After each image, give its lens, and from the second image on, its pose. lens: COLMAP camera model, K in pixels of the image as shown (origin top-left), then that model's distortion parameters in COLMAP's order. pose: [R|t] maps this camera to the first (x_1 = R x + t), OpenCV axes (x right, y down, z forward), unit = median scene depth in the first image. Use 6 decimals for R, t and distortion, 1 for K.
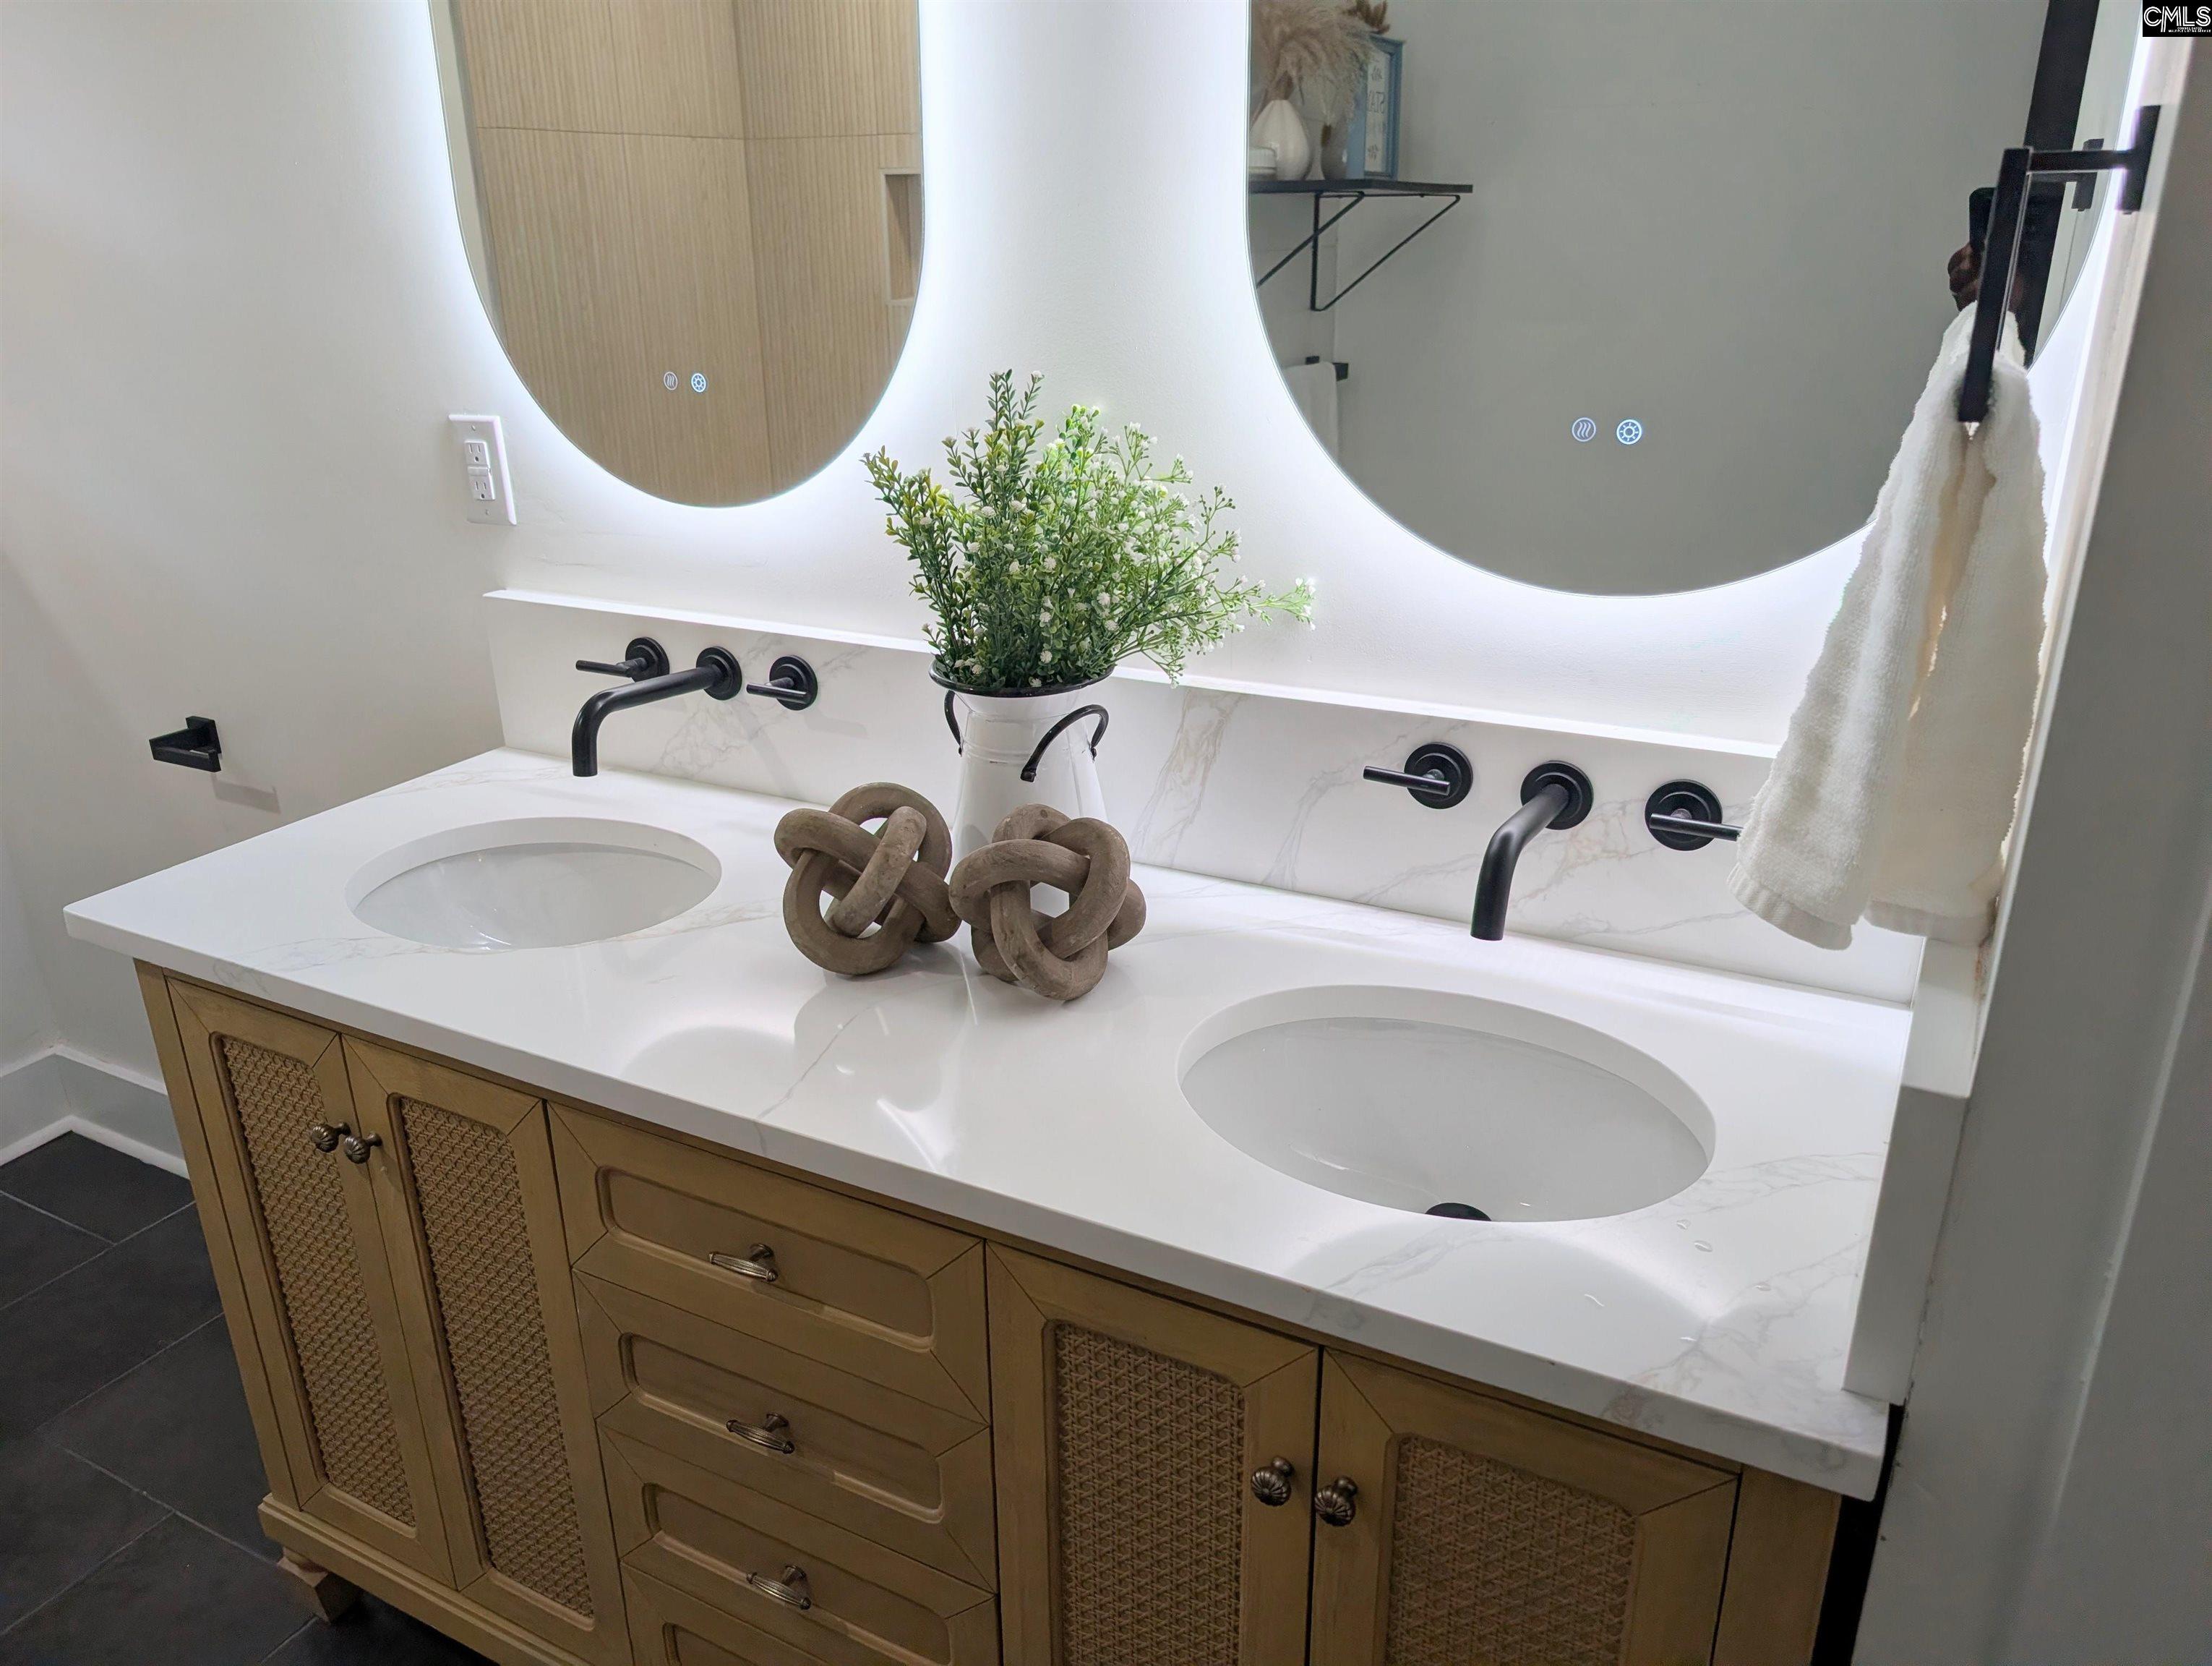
lens RADIAL K [[1571.1, 0, 1106.0], [0, 1571.1, 833.0], [0, 0, 1]] dist [0.003204, -0.003032]
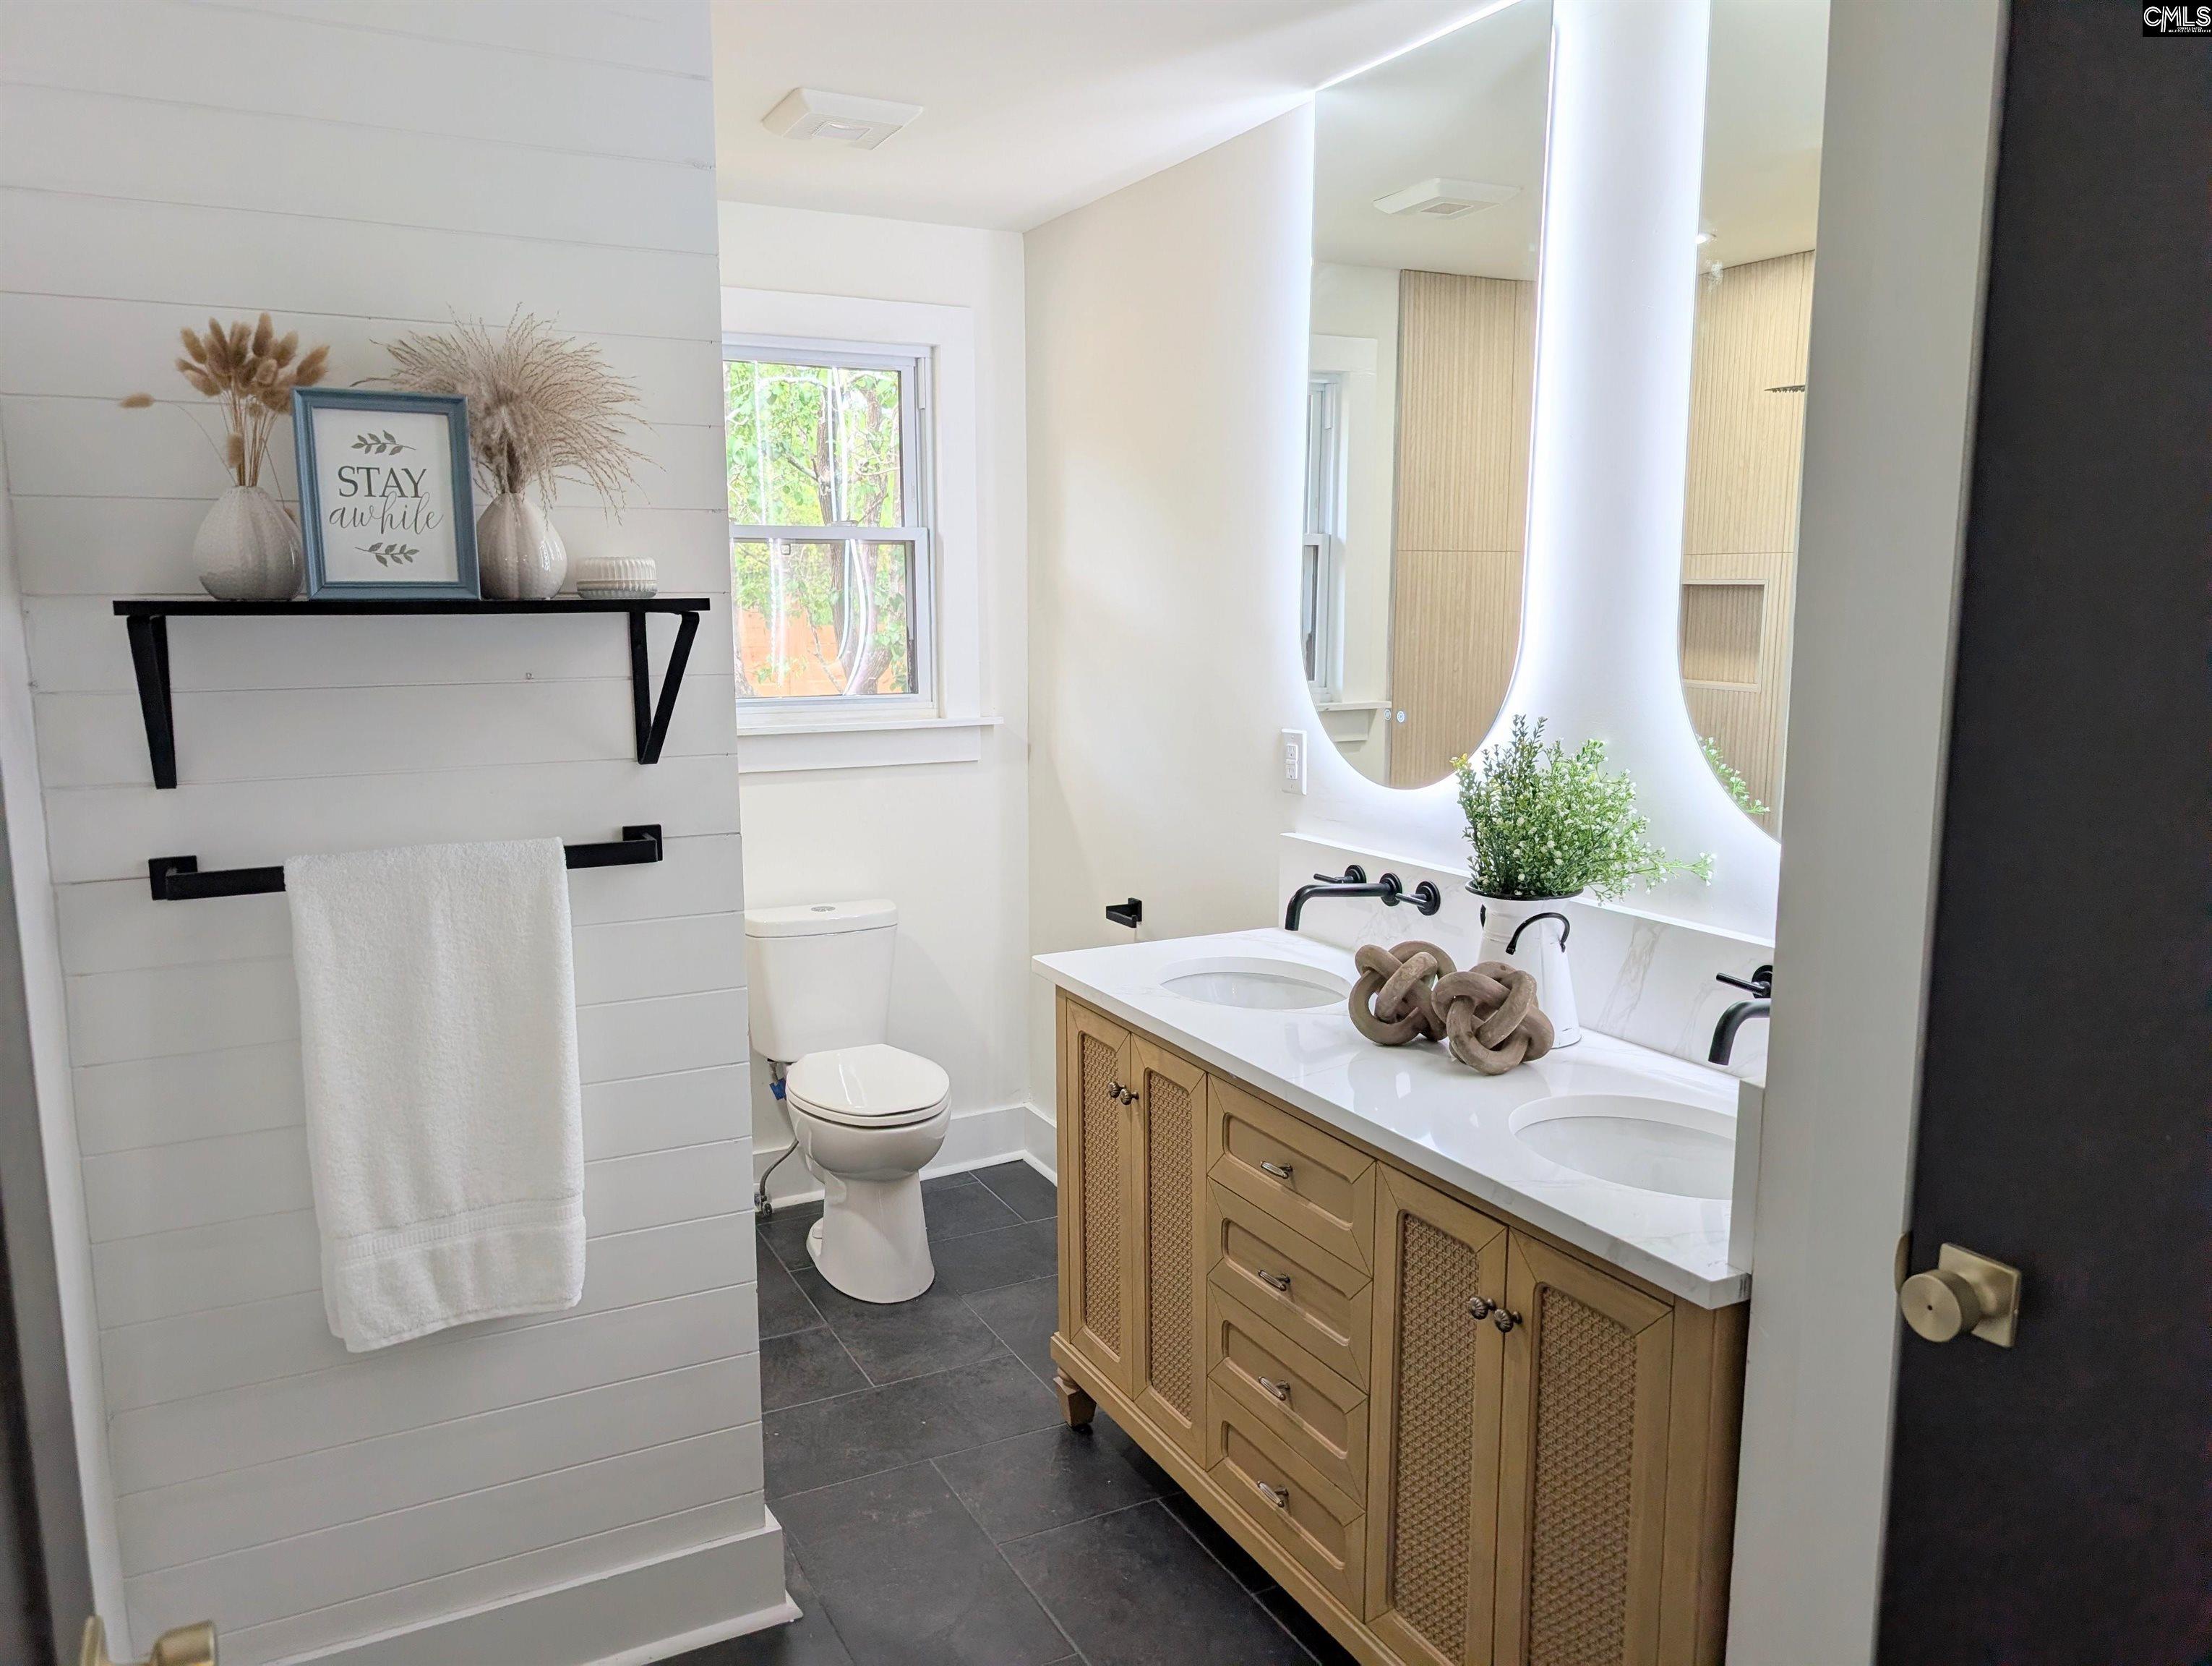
lens RADIAL K [[1571.1, 0, 1106.0], [0, 1571.1, 833.0], [0, 0, 1]] dist [0.003204, -0.003032]
pose [[0.817808, 0.091587, -0.568156, 0.527806], [-0.212907, 0.965358, -0.150844, 0.183687], [0.534659, 0.244326, 0.808977, -0.590429]]
